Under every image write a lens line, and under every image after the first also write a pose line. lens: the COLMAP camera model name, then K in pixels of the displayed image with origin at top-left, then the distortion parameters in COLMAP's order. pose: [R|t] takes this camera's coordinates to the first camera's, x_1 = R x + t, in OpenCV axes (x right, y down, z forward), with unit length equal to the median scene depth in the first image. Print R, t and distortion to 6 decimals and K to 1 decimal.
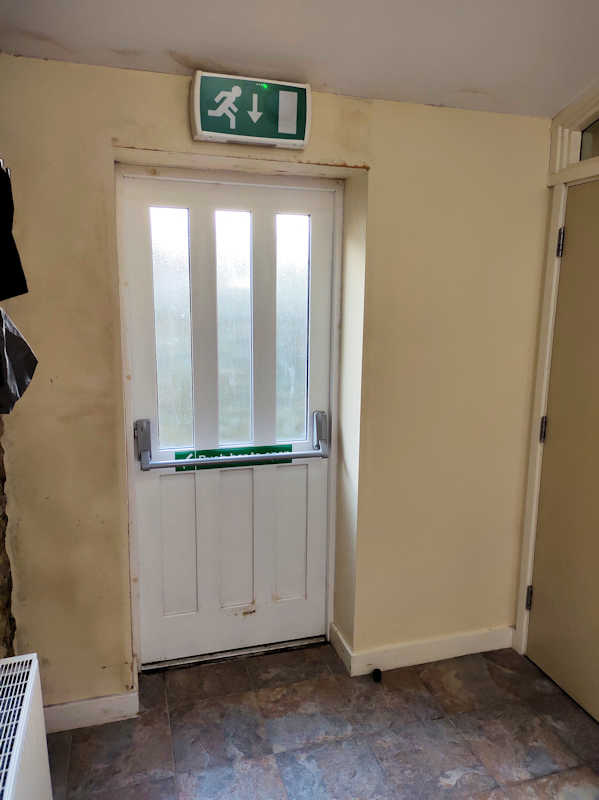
lens RADIAL K [[585.5, 0, 302.3], [0, 585.5, 400.4], [0, 0, 1]] dist [0.046879, -0.035703]
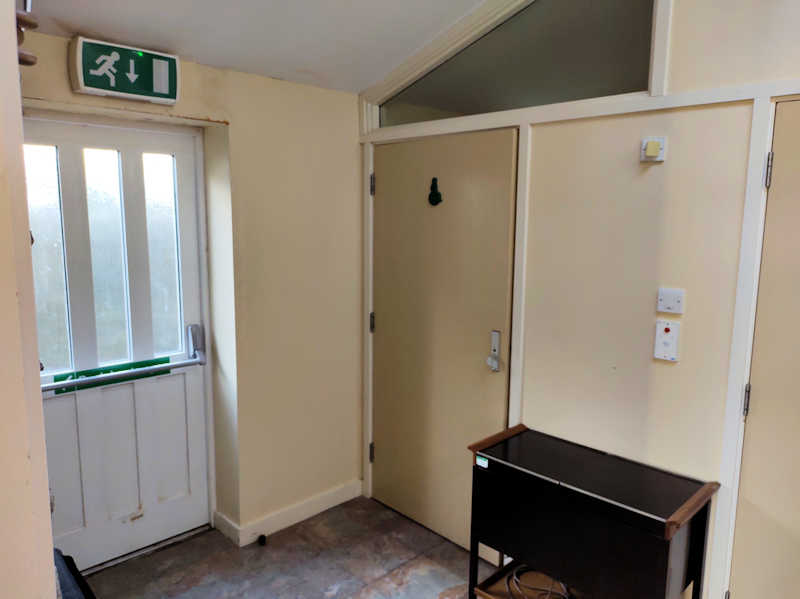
lens RADIAL K [[585.5, 0, 397.8], [0, 585.5, 297.4], [0, 0, 1]] dist [0.046879, -0.035703]
pose [[0.889877, -0.070476, 0.450723, -0.139851], [0.084689, 0.996342, -0.011414, 0.013636], [-0.448270, 0.048328, 0.892591, -0.223855]]
